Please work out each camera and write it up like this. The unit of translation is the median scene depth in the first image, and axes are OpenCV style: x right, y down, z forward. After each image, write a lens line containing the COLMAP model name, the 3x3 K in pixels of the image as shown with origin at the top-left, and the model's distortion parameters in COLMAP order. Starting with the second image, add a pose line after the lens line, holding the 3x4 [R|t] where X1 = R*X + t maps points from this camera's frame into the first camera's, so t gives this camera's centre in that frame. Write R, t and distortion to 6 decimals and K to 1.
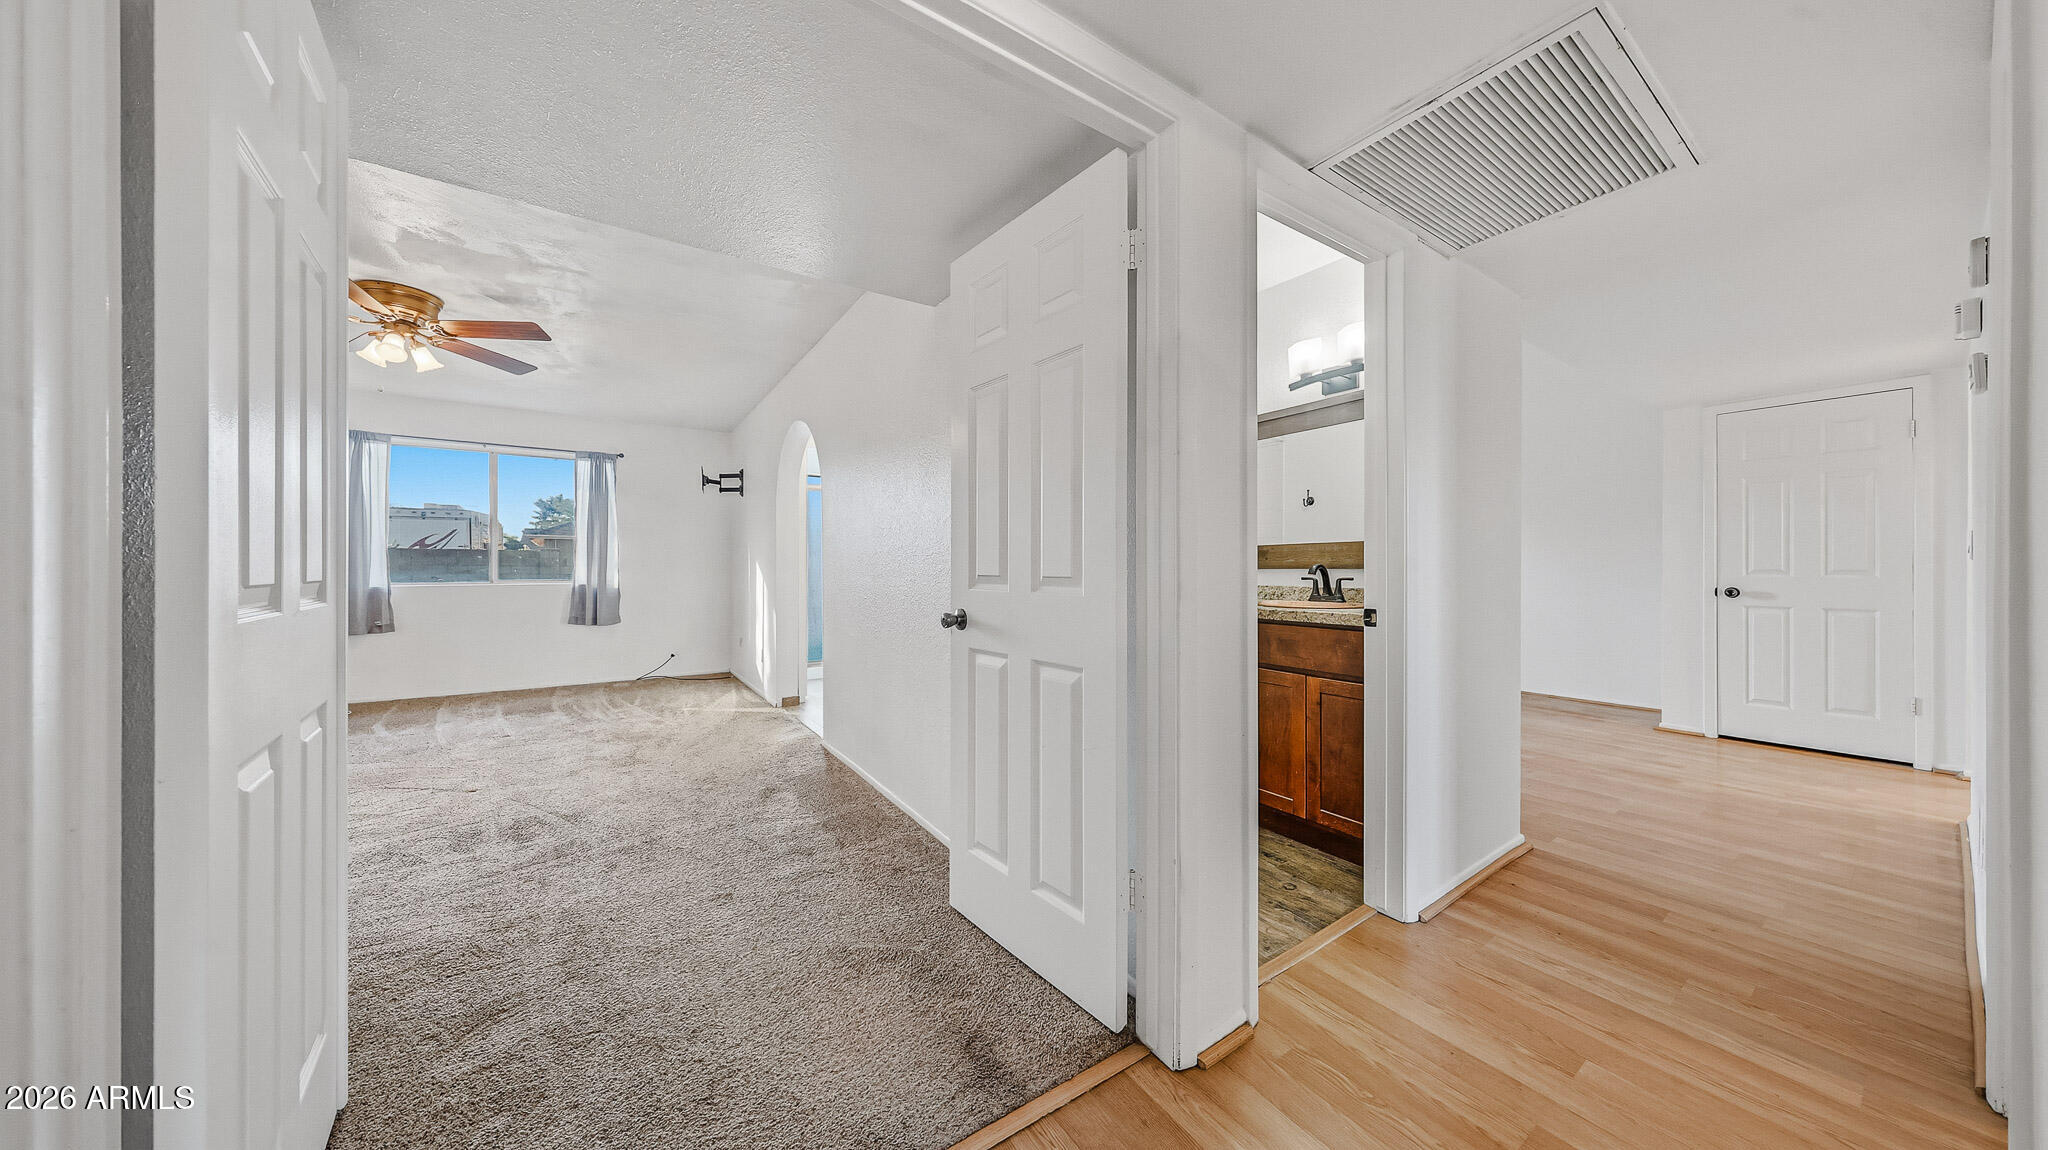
lens RADIAL K [[658.4, 0, 1025.4], [0, 658.4, 565.7], [0, 0, 1]] dist [0.000207, 0.000001]
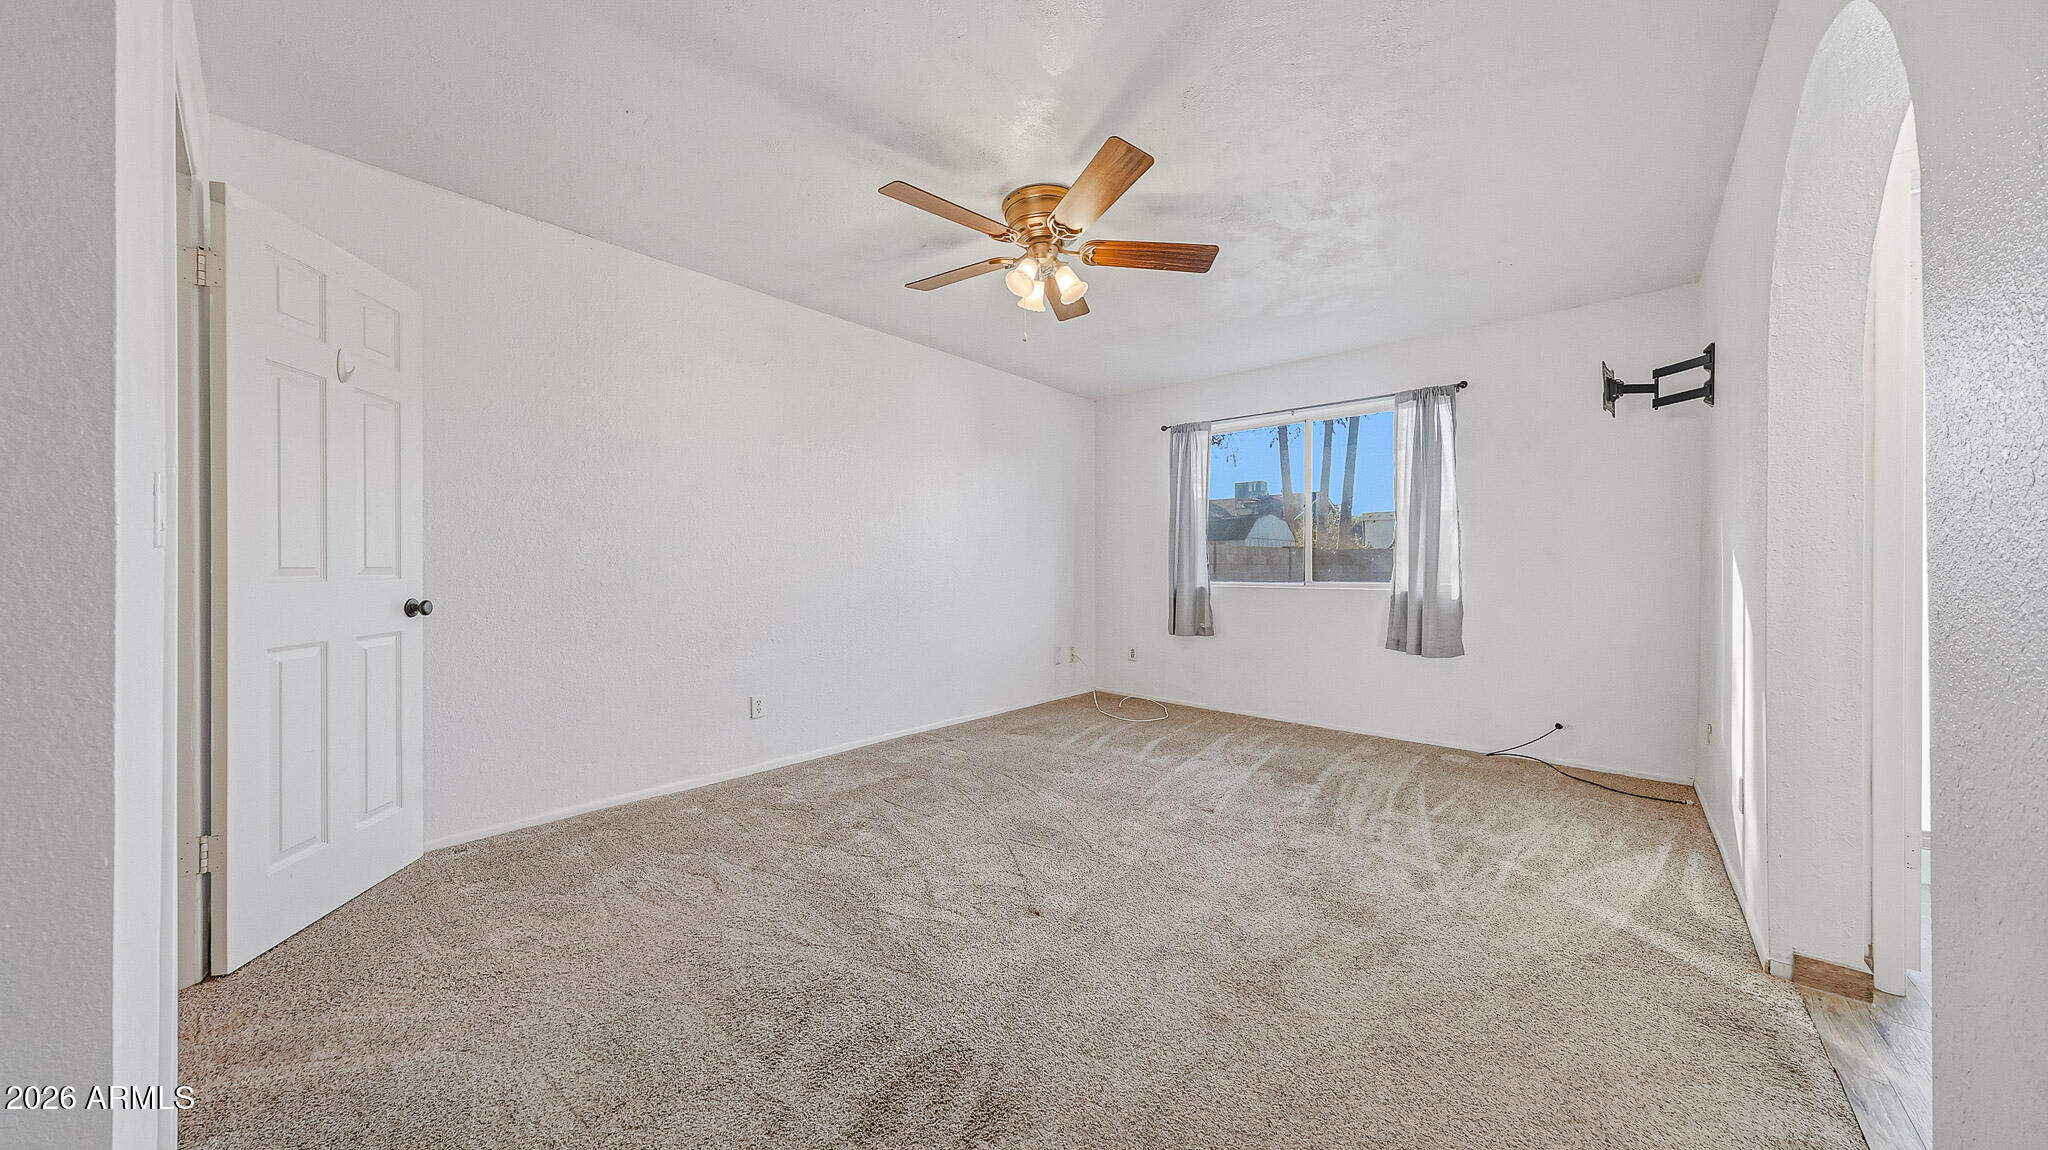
lens RADIAL K [[658.4, 0, 1025.4], [0, 658.4, 565.7], [0, 0, 1]] dist [0.000207, 0.000001]
pose [[0.252632, 0.000009, -0.967562, -0.124504], [-0.004360, 0.999990, -0.001129, 0.004427], [0.967553, 0.004504, 0.252629, 0.460330]]
